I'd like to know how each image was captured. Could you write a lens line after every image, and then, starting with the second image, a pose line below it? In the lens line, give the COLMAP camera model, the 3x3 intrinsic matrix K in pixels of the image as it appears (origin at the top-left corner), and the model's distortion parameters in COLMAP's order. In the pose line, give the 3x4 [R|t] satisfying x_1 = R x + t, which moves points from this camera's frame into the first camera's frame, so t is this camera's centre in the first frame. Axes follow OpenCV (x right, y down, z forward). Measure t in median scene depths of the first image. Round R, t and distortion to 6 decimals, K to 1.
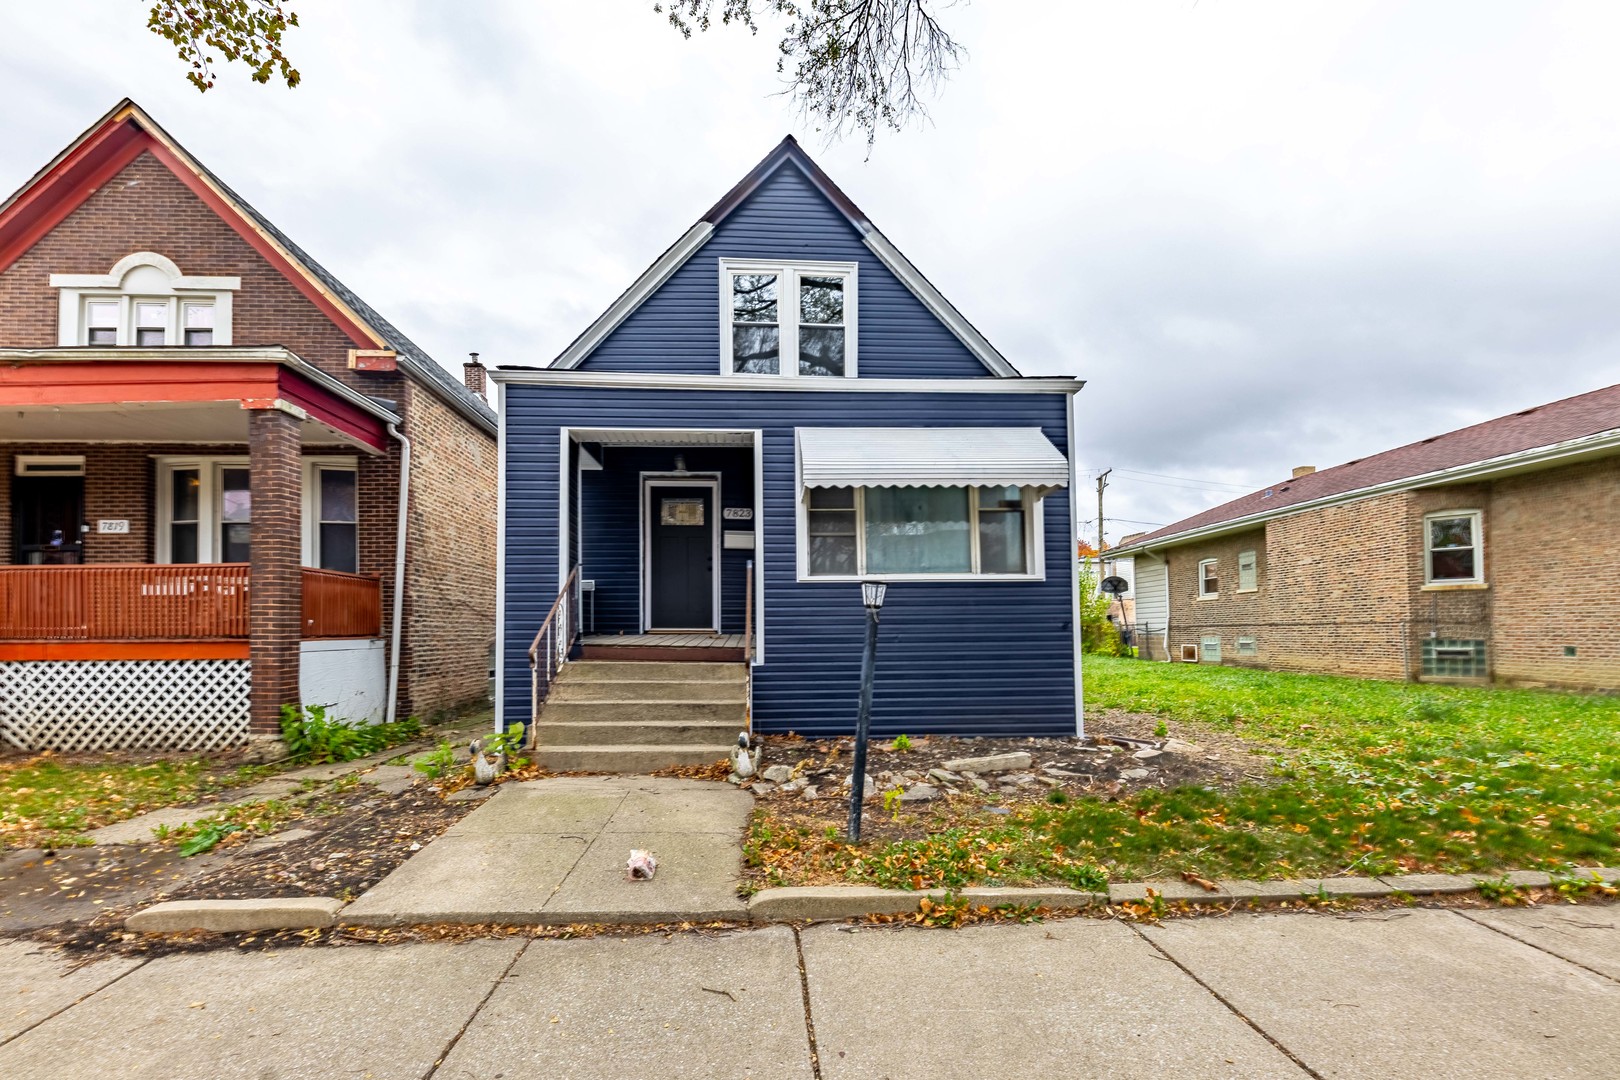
lens RADIAL K [[703.1, 0, 804.1], [0, 703.1, 629.7], [0, 0, 1]] dist [0.017424, -0.011709]
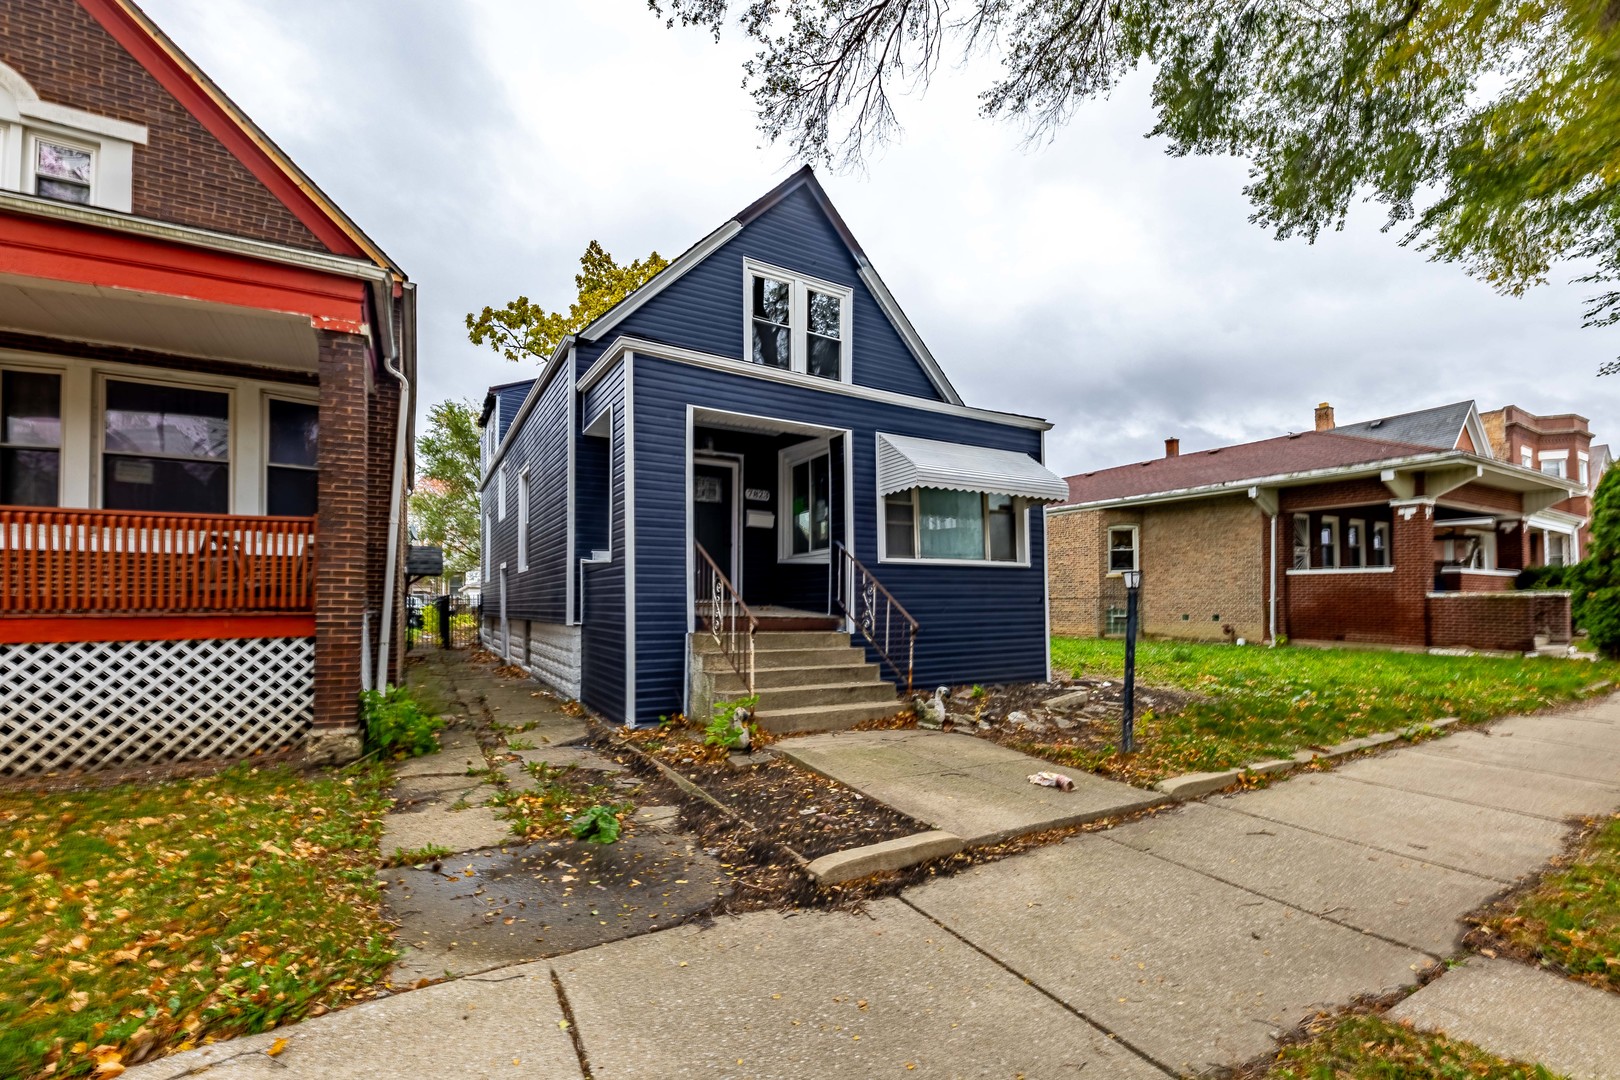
lens RADIAL K [[670.7, 0, 839.5], [0, 670.7, 596.7], [0, 0, 1]] dist [0.011983, -0.006326]
pose [[0.882056, 0.007805, 0.471080, -0.601041], [-0.004885, 0.999961, -0.007421, -0.001490], [-0.471119, 0.004245, 0.882059, 0.037013]]
